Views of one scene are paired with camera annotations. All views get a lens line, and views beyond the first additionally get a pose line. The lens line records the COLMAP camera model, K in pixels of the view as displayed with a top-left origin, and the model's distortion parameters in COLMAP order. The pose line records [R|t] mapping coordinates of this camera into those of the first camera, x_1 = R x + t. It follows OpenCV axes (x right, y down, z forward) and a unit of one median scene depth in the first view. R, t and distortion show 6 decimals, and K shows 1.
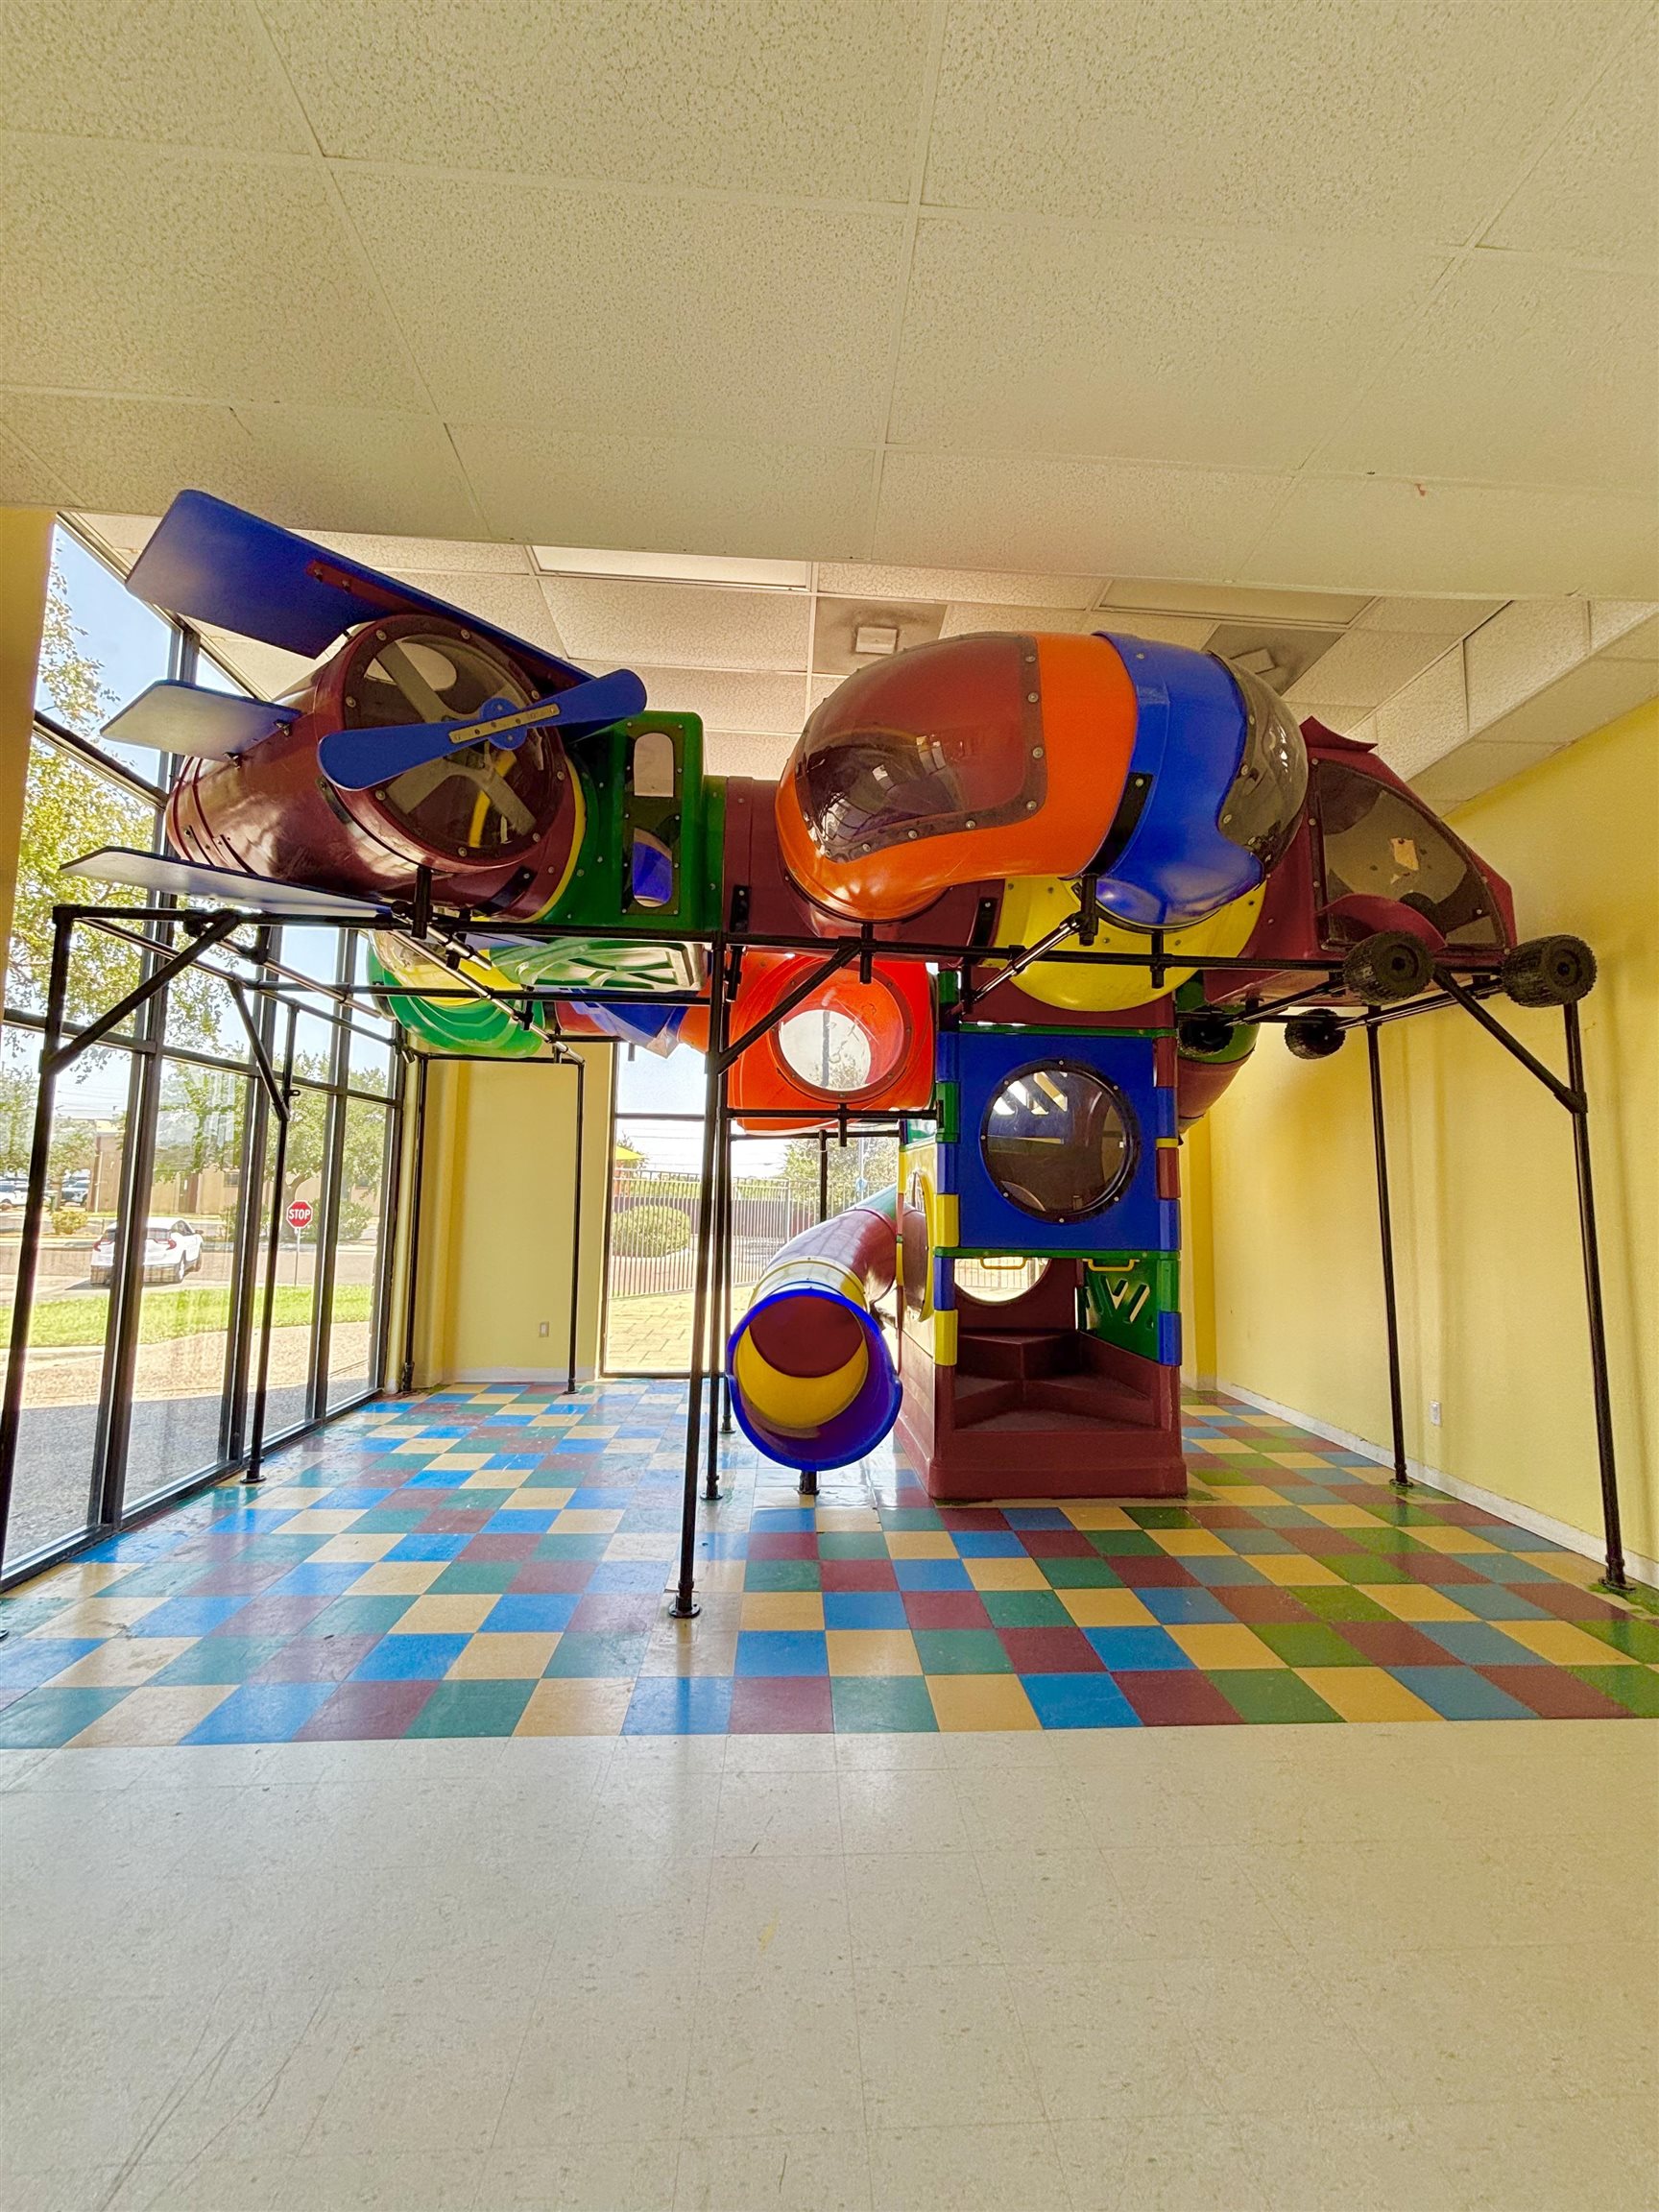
lens RADIAL K [[886.0, 0, 816.7], [0, 886.0, 1111.1], [0, 0, 1]] dist [-0.007462, 0.000791]
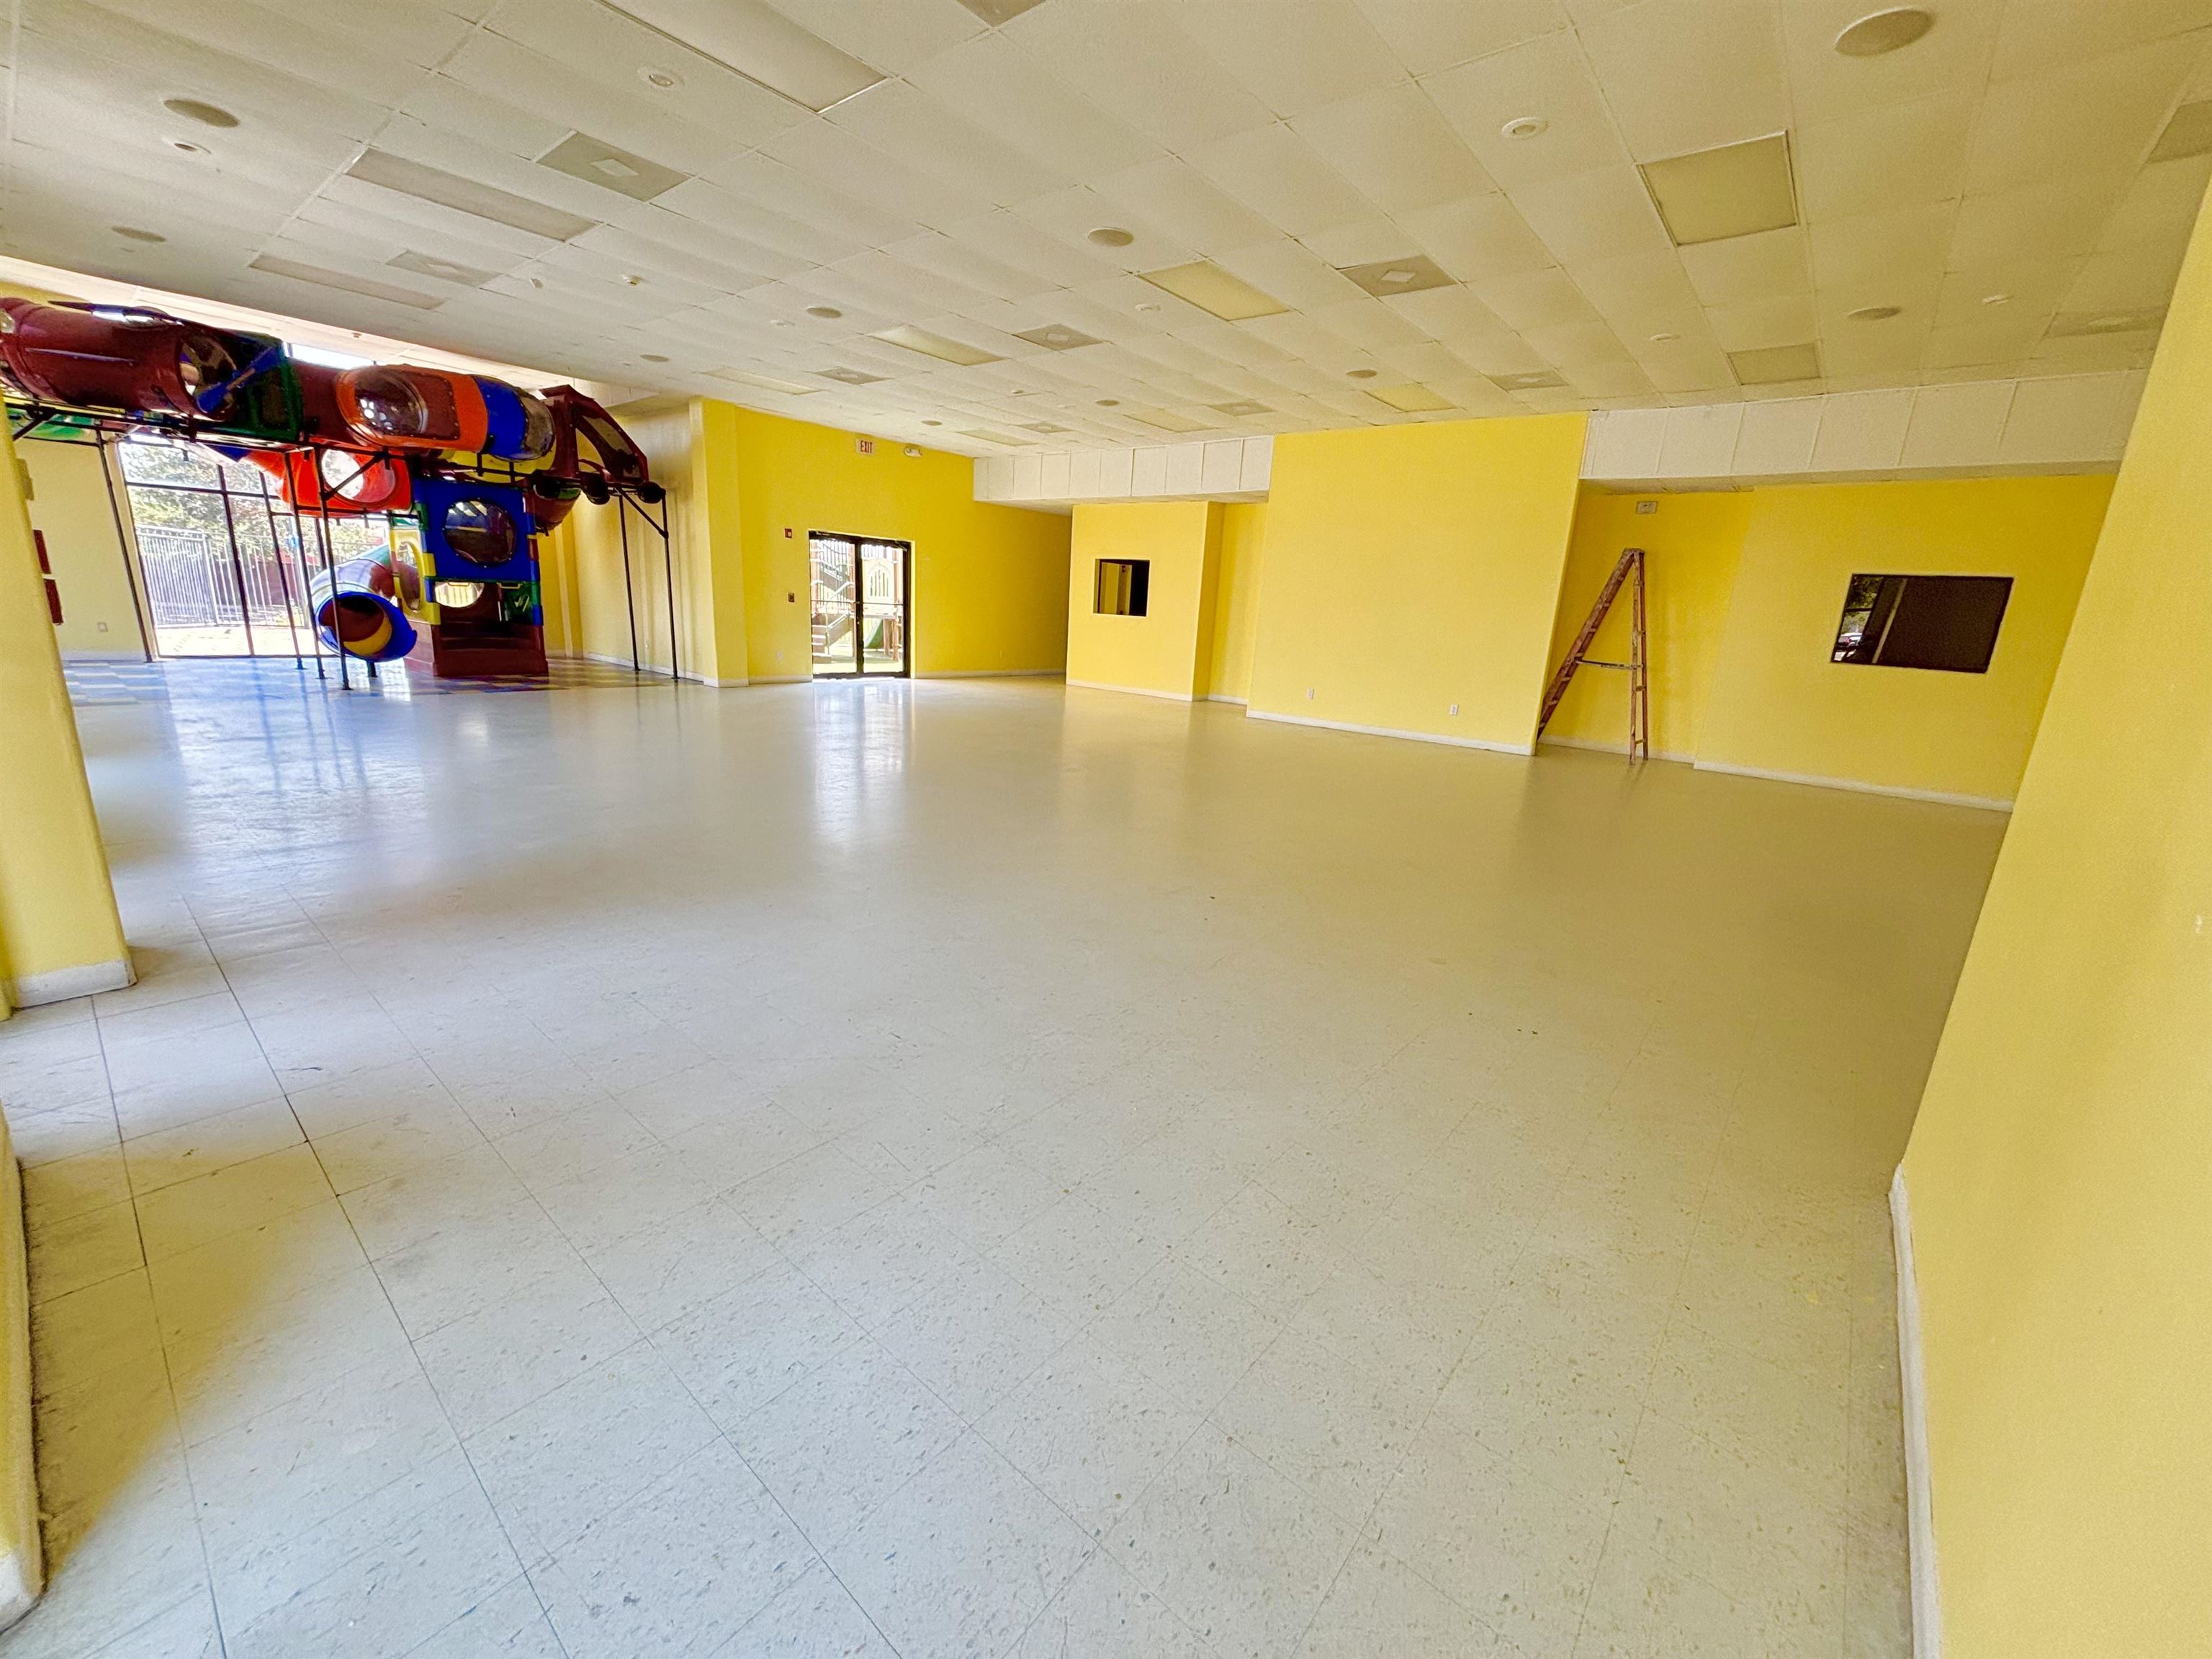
lens RADIAL K [[886.0, 0, 1088.5], [0, 886.0, 828.3], [0, 0, 1]] dist [-0.007462, 0.000791]
pose [[0.680339, -0.160082, 0.715201, -0.446824], [-0.115101, 0.940407, 0.319980, -0.169213], [-0.723802, -0.300015, 0.621370, -1.925479]]
